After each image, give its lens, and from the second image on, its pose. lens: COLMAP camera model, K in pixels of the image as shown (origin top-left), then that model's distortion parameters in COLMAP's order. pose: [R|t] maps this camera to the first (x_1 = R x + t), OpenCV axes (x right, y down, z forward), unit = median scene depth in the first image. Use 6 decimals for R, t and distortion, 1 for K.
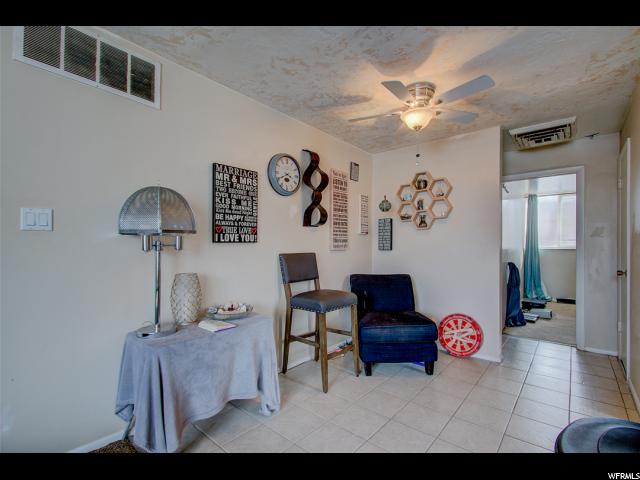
lens RADIAL K [[302.8, 0, 322.5], [0, 302.8, 242.9], [0, 0, 1]] dist [0.018217, 0.000286]
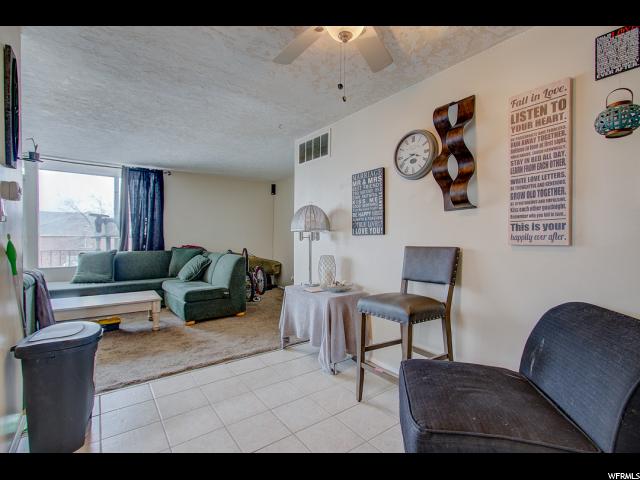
lens RADIAL K [[290.4, 0, 309.7], [0, 290.4, 241.8], [0, 0, 1]] dist [0.034386, 0.000034]
pose [[-0.228213, 0.010560, -0.973554, 0.754367], [0.007399, 0.999931, 0.009112, 0.012533], [0.973583, -0.005124, -0.228276, 0.892312]]
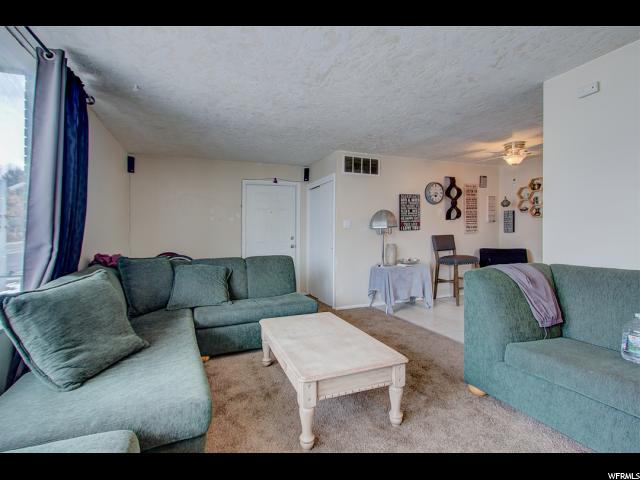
lens RADIAL K [[290.3, 0, 309.4], [0, 290.3, 242.7], [0, 0, 1]] dist [-0.000639, 0.000018]
pose [[0.867006, -0.001411, -0.498295, 0.096886], [0.026790, 0.998682, 0.043785, -0.017916], [0.497576, -0.051311, 0.865901, -0.936933]]
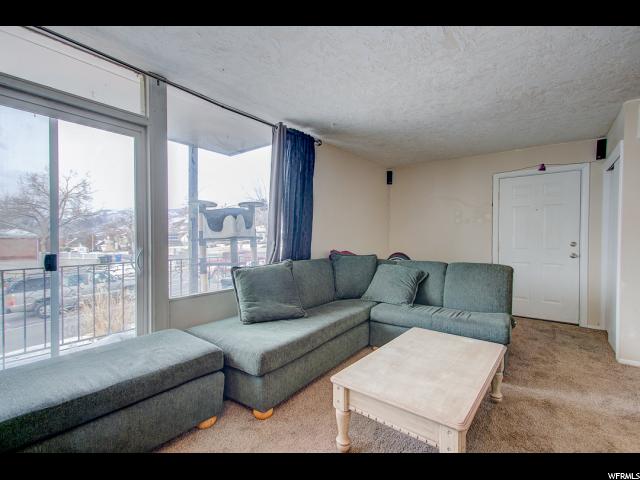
lens RADIAL K [[289.1, 0, 319.1], [0, 289.1, 246.0], [0, 0, 1]] dist [0.001270, 0.000244]
pose [[0.043183, 0.024981, -0.998755, 0.354336], [0.012820, 0.999591, 0.025557, -0.008534], [0.998985, -0.013908, 0.042845, -0.545421]]
